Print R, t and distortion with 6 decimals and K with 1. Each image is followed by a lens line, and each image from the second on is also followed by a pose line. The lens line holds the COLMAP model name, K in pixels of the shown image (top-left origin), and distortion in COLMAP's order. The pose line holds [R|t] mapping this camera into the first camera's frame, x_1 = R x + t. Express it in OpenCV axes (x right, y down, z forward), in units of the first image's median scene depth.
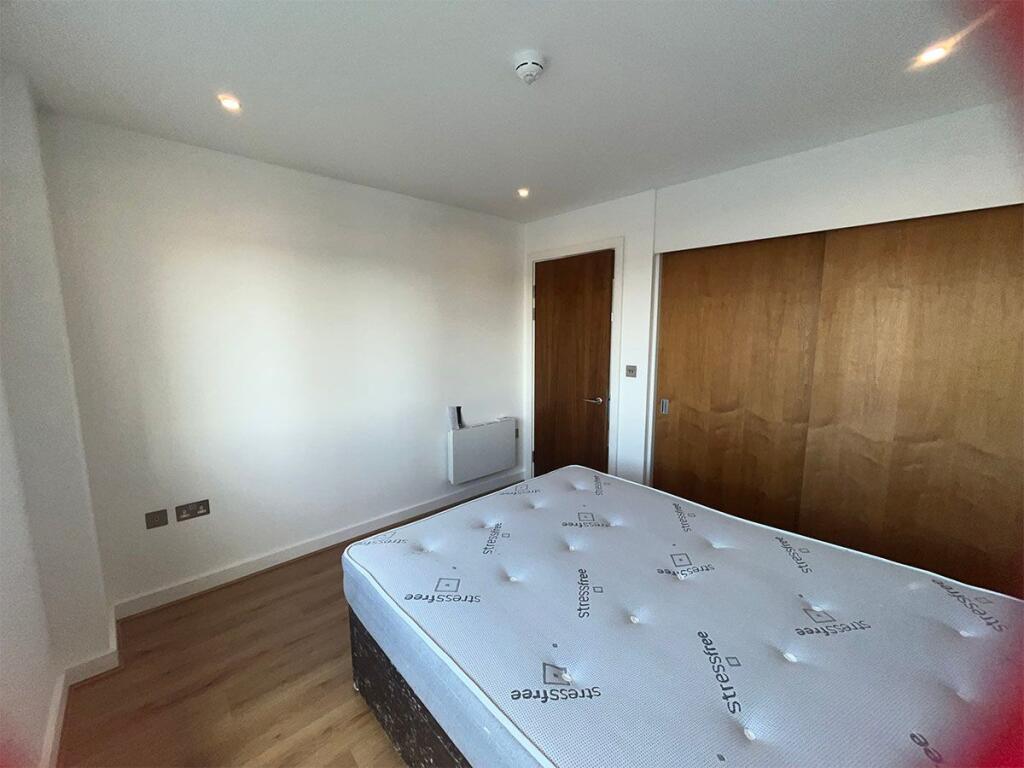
lens RADIAL K [[409.1, 0, 507.6], [0, 409.1, 385.4], [0, 0, 1]] dist [-0.010221, 0.000277]
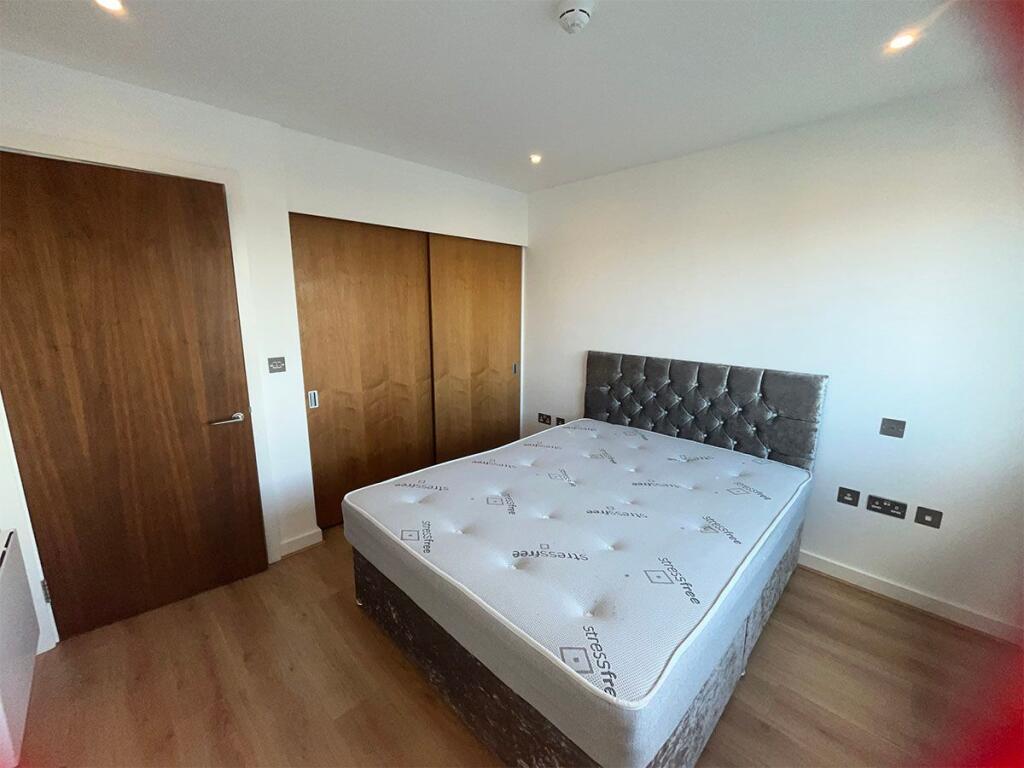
lens RADIAL K [[409.1, 0, 507.6], [0, 409.1, 385.4], [0, 0, 1]] dist [-0.010221, 0.000277]
pose [[-0.035016, -0.187302, 0.981678, -0.507913], [0.141154, 0.971506, 0.190396, -0.090612], [-0.989368, 0.145235, -0.007580, 0.666430]]
